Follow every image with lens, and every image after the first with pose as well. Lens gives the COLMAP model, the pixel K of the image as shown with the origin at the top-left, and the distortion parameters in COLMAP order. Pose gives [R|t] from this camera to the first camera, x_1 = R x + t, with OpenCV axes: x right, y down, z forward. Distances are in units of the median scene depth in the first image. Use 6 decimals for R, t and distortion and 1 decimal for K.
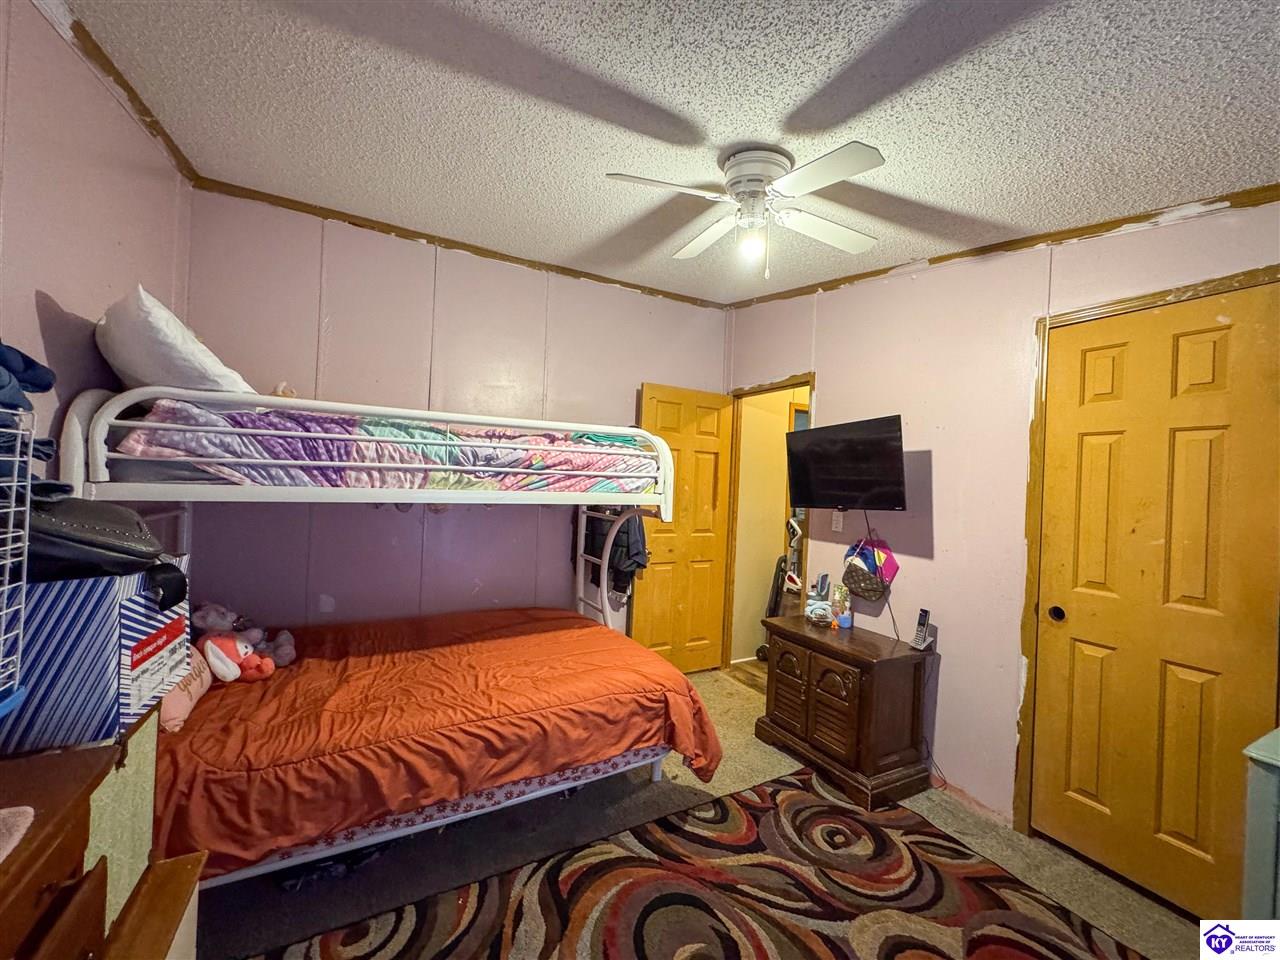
lens RADIAL K [[507.8, 0, 639.4], [0, 507.8, 478.9], [0, 0, 1]] dist [-0.002177, 0.000391]
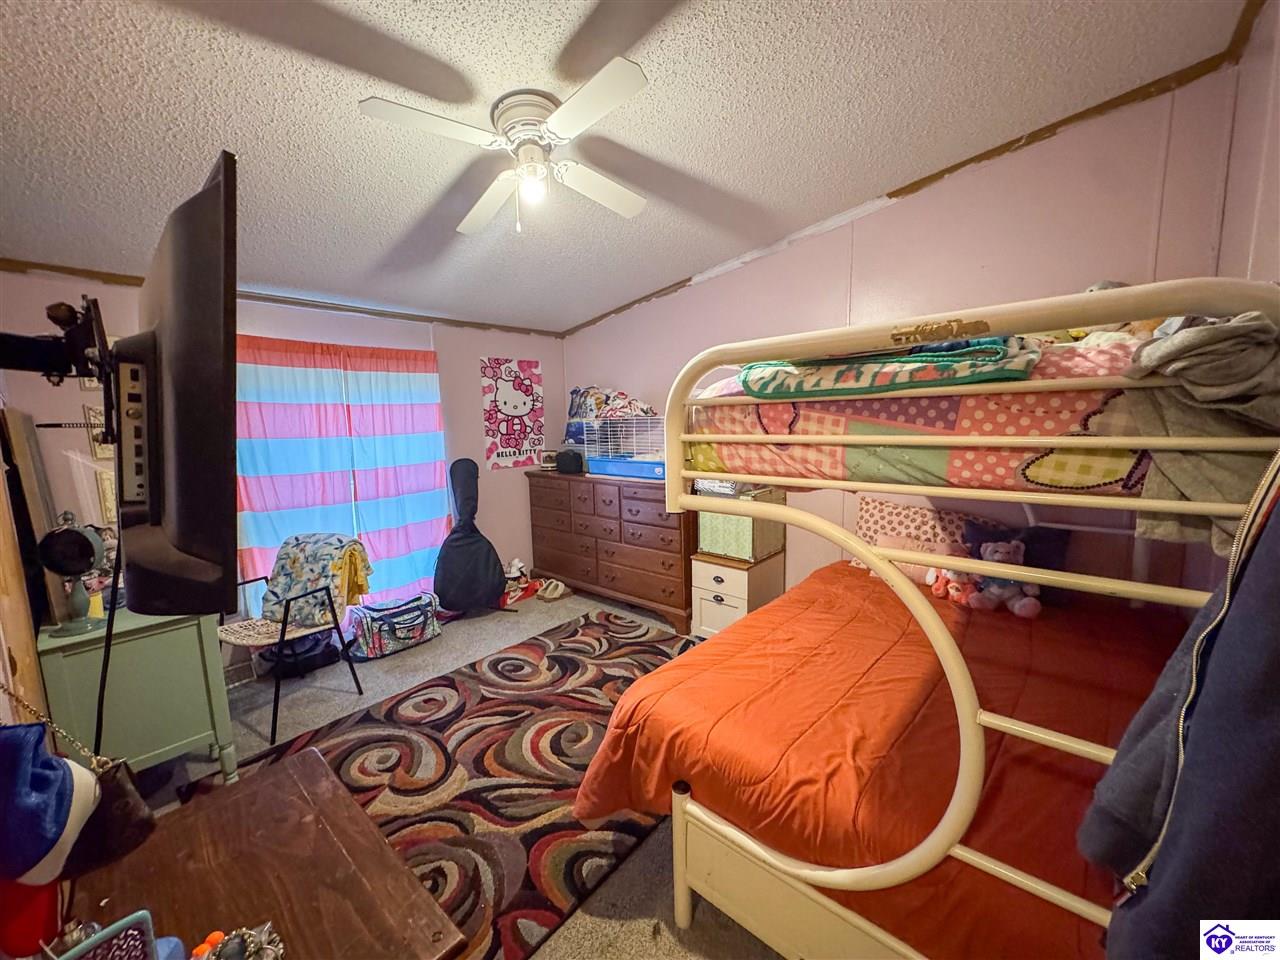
lens RADIAL K [[507.8, 0, 638.6], [0, 507.8, 481.3], [0, 0, 1]] dist [-0.002177, 0.000391]
pose [[-0.936003, 0.026411, -0.350999, 0.366498], [-0.015837, 0.993011, 0.116954, -0.014850], [0.351635, 0.115028, -0.929043, 1.905932]]
